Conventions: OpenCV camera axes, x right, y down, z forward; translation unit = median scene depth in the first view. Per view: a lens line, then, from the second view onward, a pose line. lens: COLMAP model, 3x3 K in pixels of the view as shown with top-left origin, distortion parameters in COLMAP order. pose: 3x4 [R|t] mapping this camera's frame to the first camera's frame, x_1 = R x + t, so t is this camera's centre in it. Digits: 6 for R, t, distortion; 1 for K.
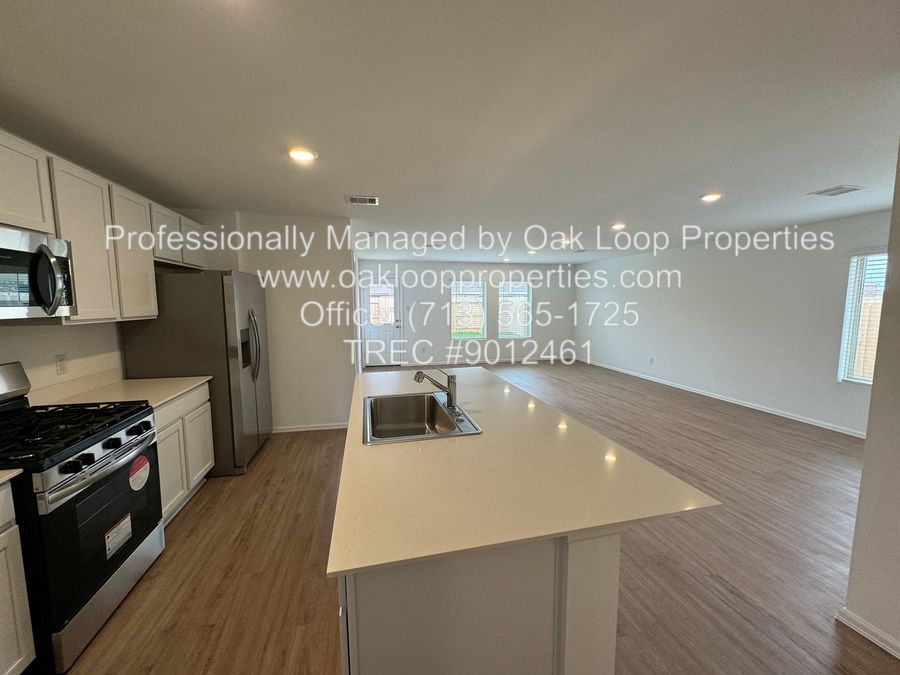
lens RADIAL K [[357.0, 0, 449.8], [0, 357.0, 336.4], [0, 0, 1]] dist [-0.002189, 0.000689]
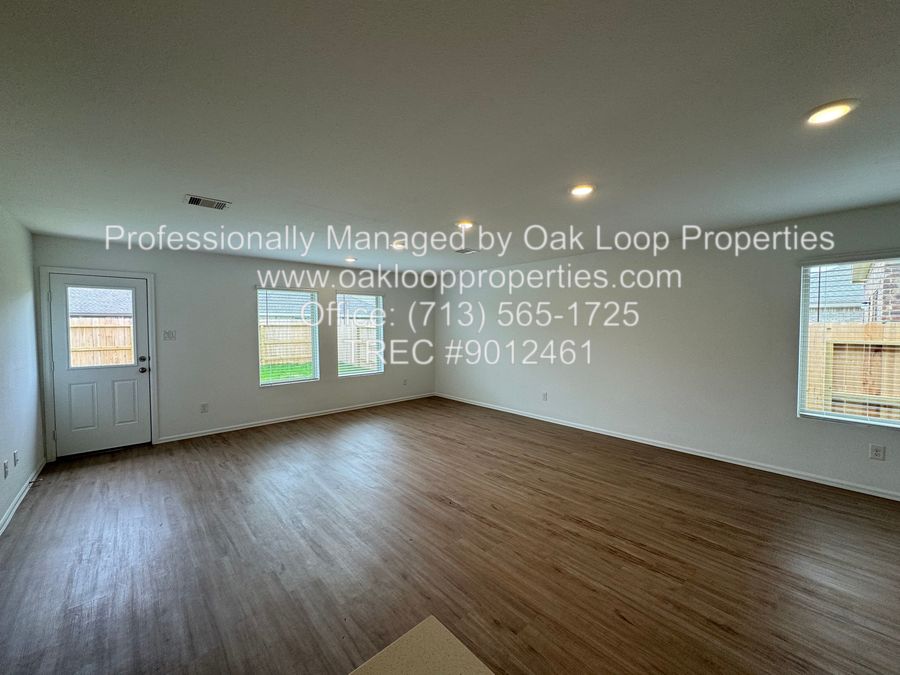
lens RADIAL K [[357.0, 0, 449.8], [0, 357.0, 336.4], [0, 0, 1]] dist [-0.002189, 0.000689]
pose [[0.878264, -0.016042, 0.477907, -0.000362], [0.048188, 0.997319, -0.055078, -0.050102], [-0.475742, 0.071403, 0.876682, 0.624461]]
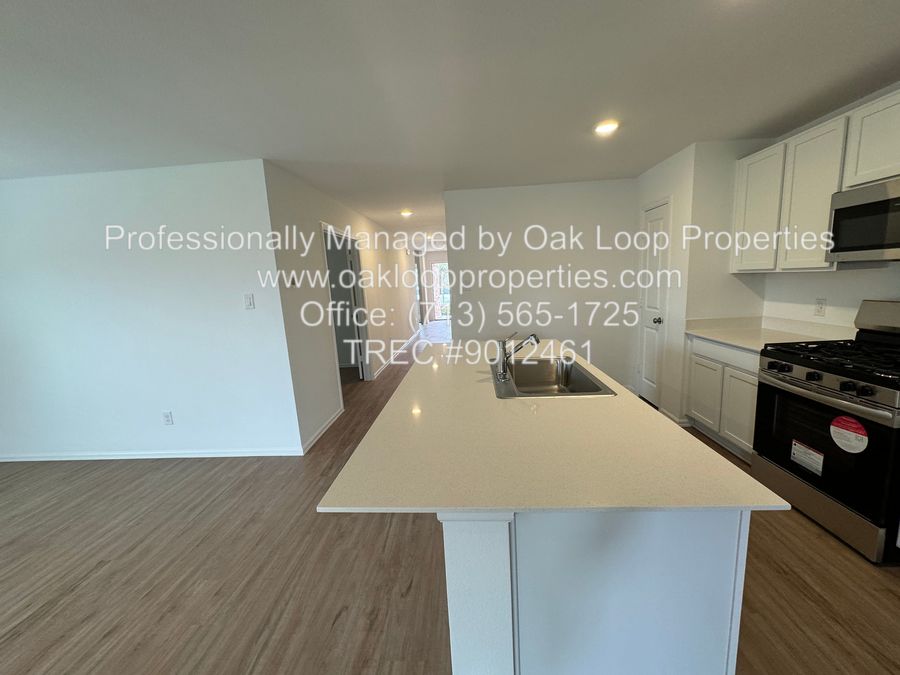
lens RADIAL K [[357.0, 0, 449.8], [0, 357.0, 336.4], [0, 0, 1]] dist [-0.002189, 0.000689]
pose [[-0.958154, 0.010388, 0.286063, -0.071095], [0.084325, 0.965240, 0.247390, -0.079282], [-0.273549, 0.261160, -0.925725, 0.953298]]
